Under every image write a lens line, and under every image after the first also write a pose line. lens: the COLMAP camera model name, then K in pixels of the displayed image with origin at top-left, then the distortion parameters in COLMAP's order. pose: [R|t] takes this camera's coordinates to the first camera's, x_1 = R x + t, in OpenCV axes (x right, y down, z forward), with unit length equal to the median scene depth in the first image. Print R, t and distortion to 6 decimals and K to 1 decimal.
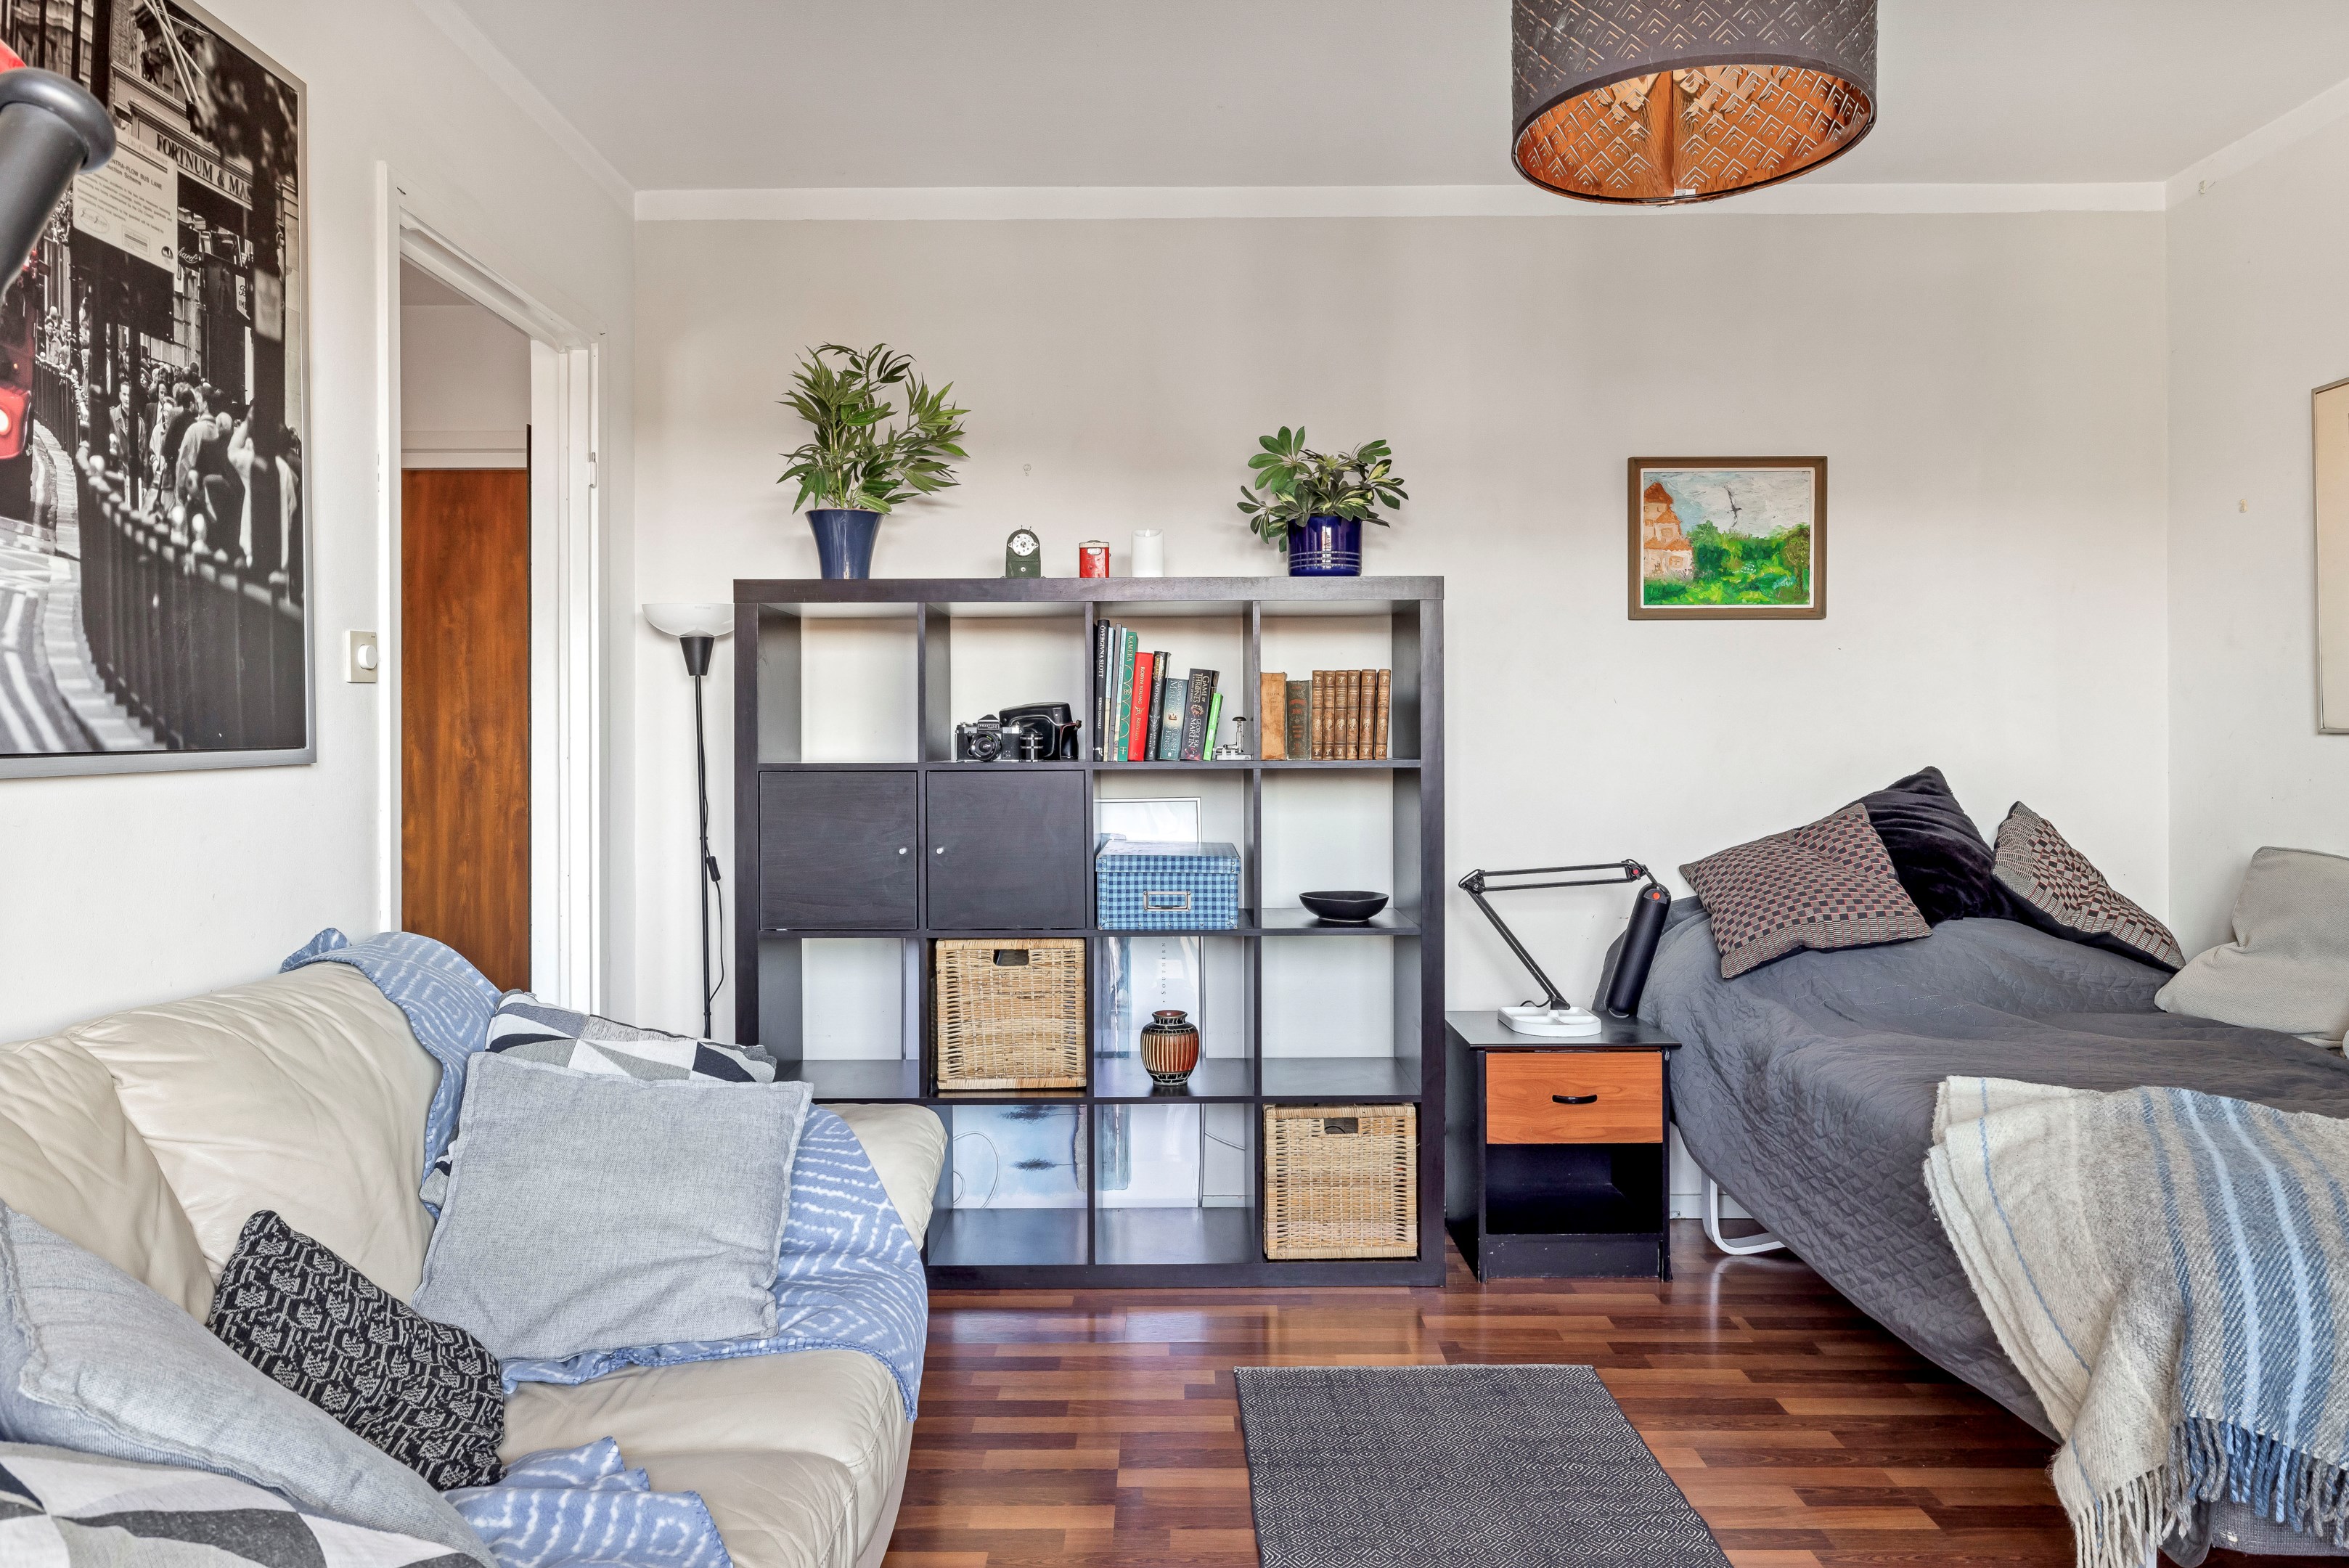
lens RADIAL K [[1489.3, 0, 1173.9], [0, 1489.3, 770.1], [0, 0, 1]] dist [0.007093, -0.000255]
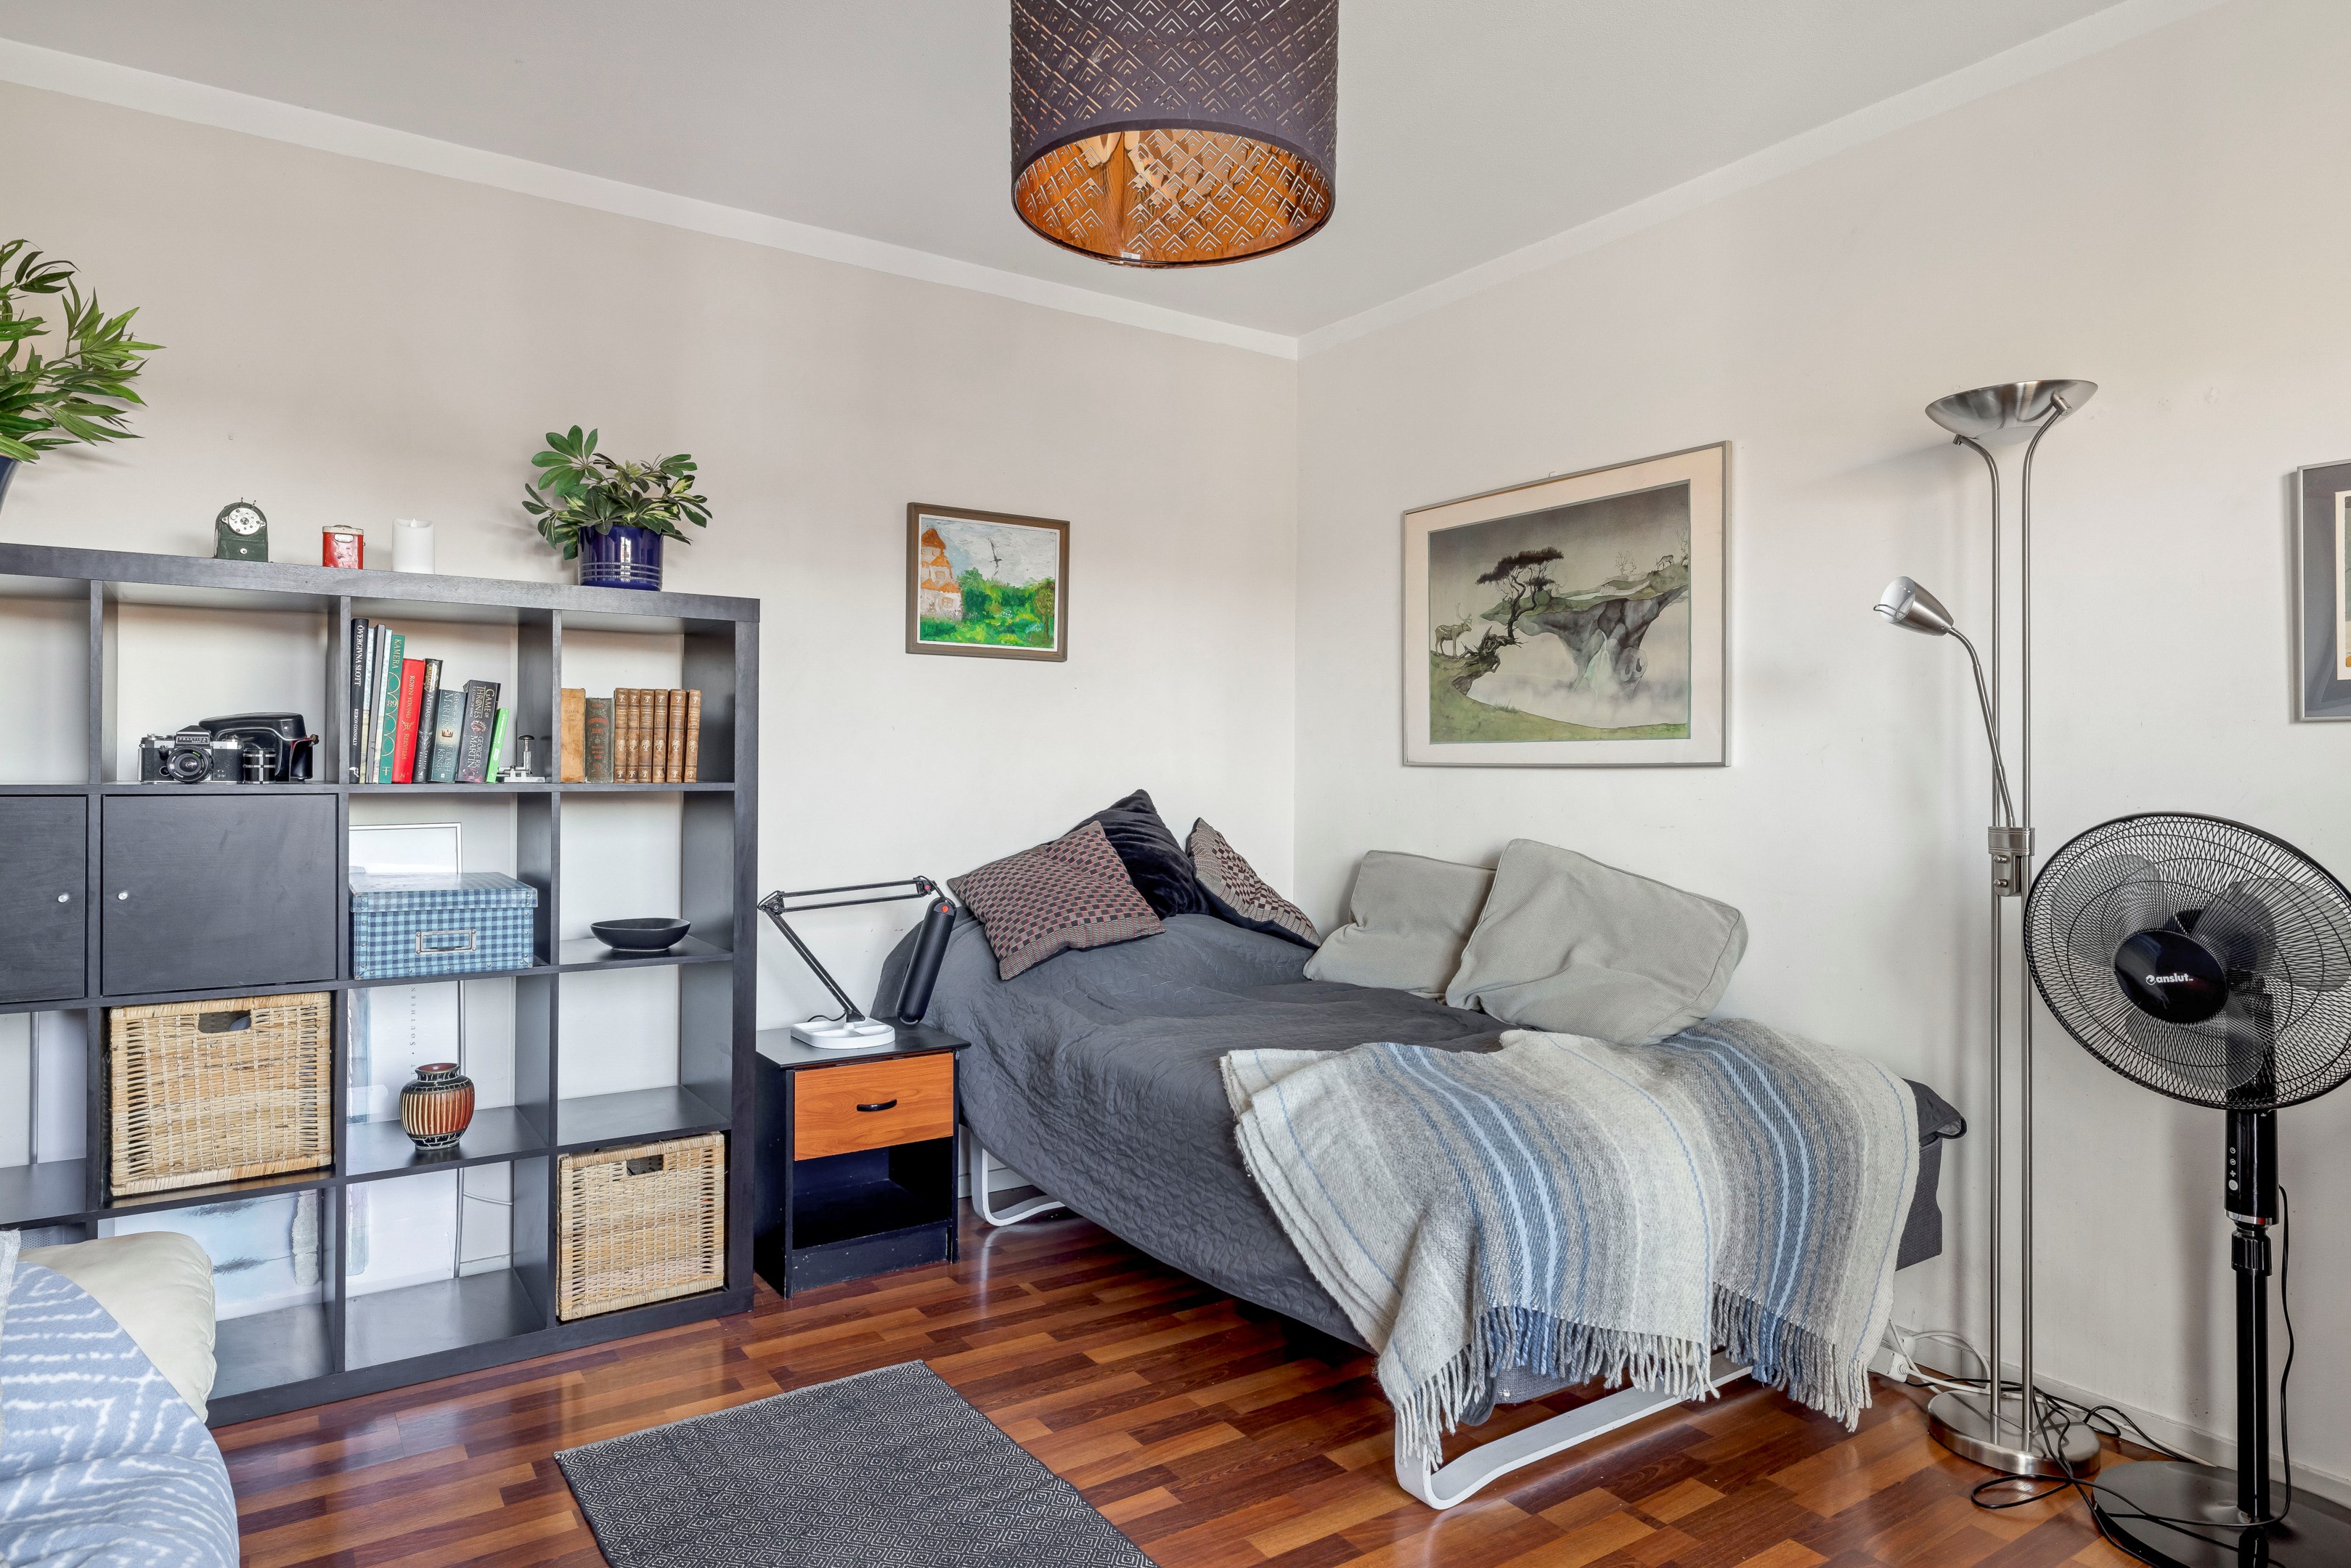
lens RADIAL K [[1360.0, 0, 1174.9], [0, 1360.0, 787.8], [0, 0, 1]] dist [0.006971, 0.001083]
pose [[0.838674, 0.001518, 0.544631, -0.079805], [-0.000789, 0.999998, -0.001573, -0.002393], [-0.544633, 0.000889, 0.838674, 0.082518]]
